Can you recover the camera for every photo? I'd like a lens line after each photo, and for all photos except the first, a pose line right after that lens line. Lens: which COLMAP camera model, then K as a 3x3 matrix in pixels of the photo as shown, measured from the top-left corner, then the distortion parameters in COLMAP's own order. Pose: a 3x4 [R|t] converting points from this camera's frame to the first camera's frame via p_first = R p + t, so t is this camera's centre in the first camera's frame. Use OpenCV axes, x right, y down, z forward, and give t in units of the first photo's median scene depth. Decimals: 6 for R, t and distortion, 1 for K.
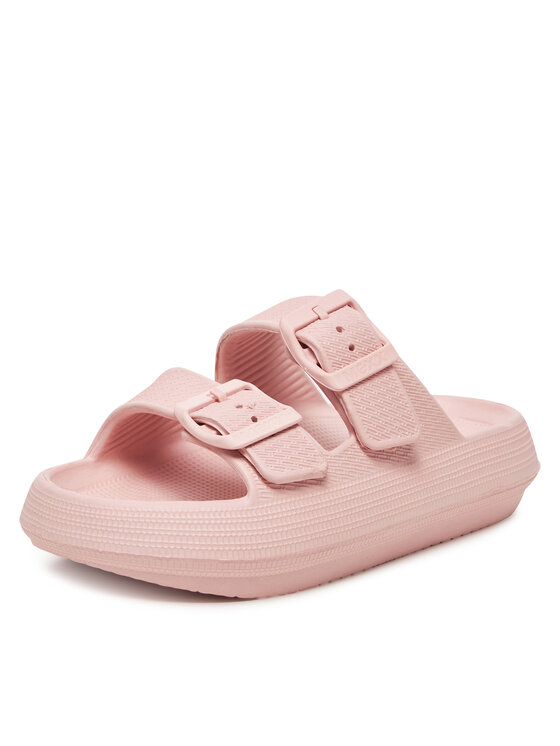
lens RADIAL K [[2196.7, 0, 280.0], [0, 2196.7, 373.0], [0, 0, 1]] dist [0.107339, 0.589250]
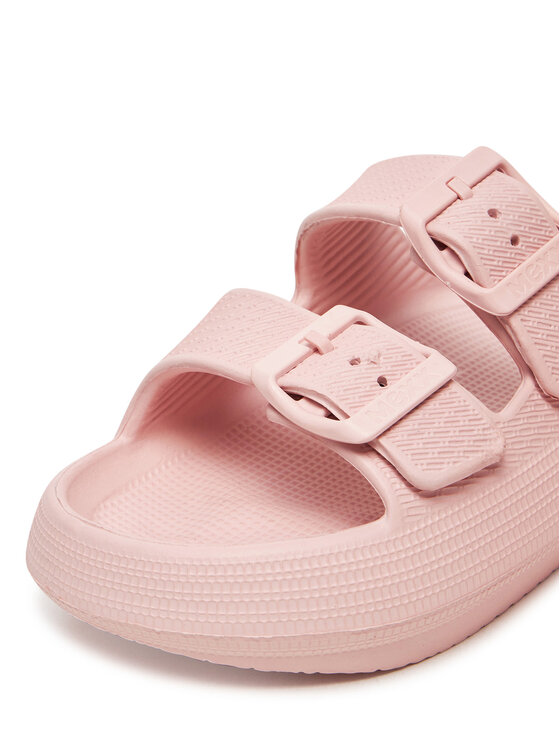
lens RADIAL K [[2314.9, 0, 280.0], [0, 2314.9, 373.0], [0, 0, 1]] dist [0.048261, 0.702039]
pose [[0.996253, -0.084114, -0.020097, -0.025540], [0.085638, 0.991909, 0.093719, -0.042940], [0.012051, -0.095089, 0.995396, 0.326605]]
